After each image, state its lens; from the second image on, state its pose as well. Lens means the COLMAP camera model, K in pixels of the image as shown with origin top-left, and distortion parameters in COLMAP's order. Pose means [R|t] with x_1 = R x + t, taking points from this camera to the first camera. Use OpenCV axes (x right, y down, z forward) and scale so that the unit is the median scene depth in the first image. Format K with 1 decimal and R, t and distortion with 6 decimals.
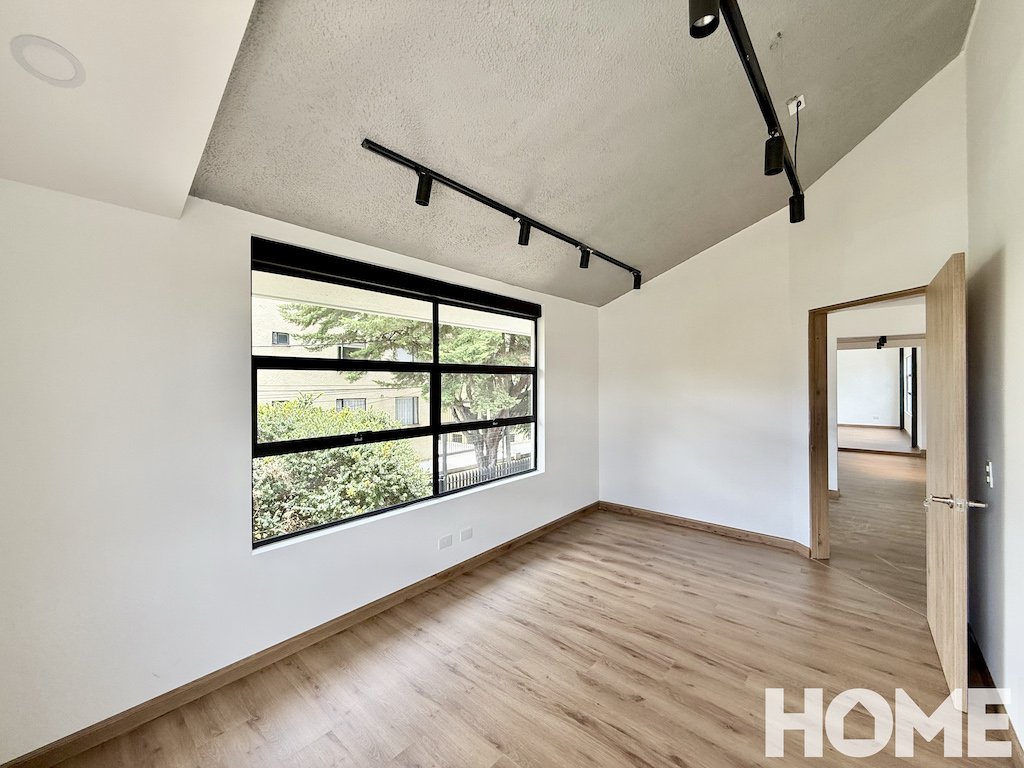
lens RADIAL K [[407.0, 0, 512.2], [0, 407.0, 382.3], [0, 0, 1]] dist [0.001619, -0.000123]
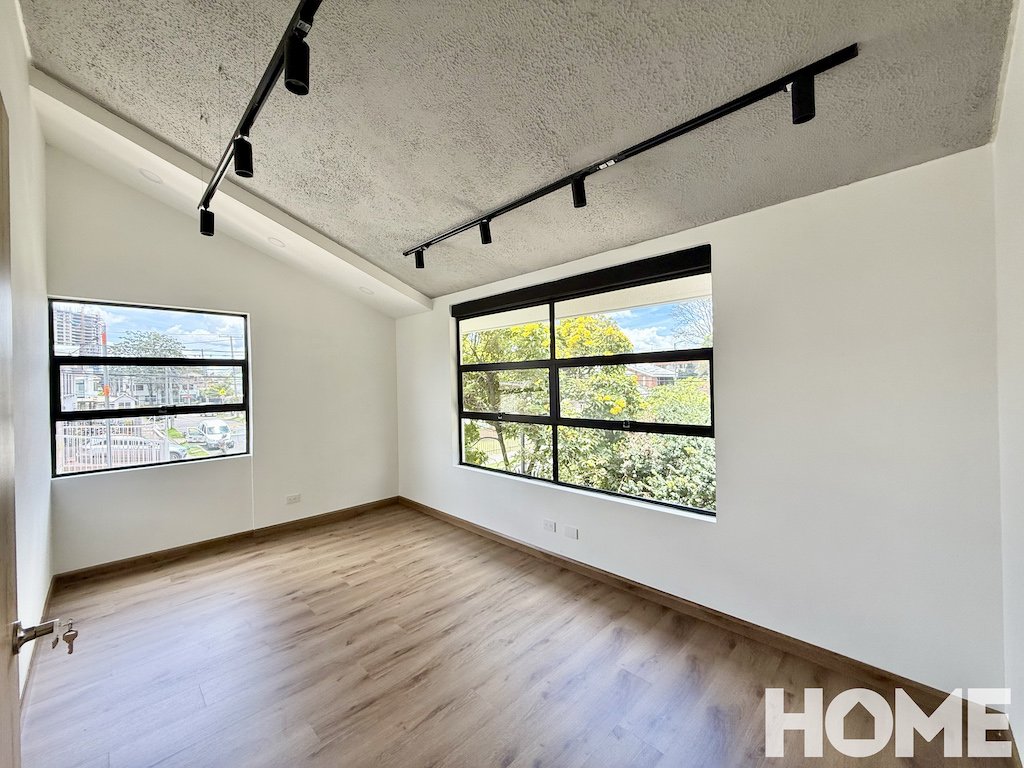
lens RADIAL K [[407.0, 0, 506.8], [0, 407.0, 382.3], [0, 0, 1]] dist [0.001619, -0.000123]
pose [[-0.076098, 0.001552, -0.997099, 0.985859], [0.019244, 0.999815, 0.000088, 0.013286], [0.996915, -0.019182, -0.076113, 1.052685]]
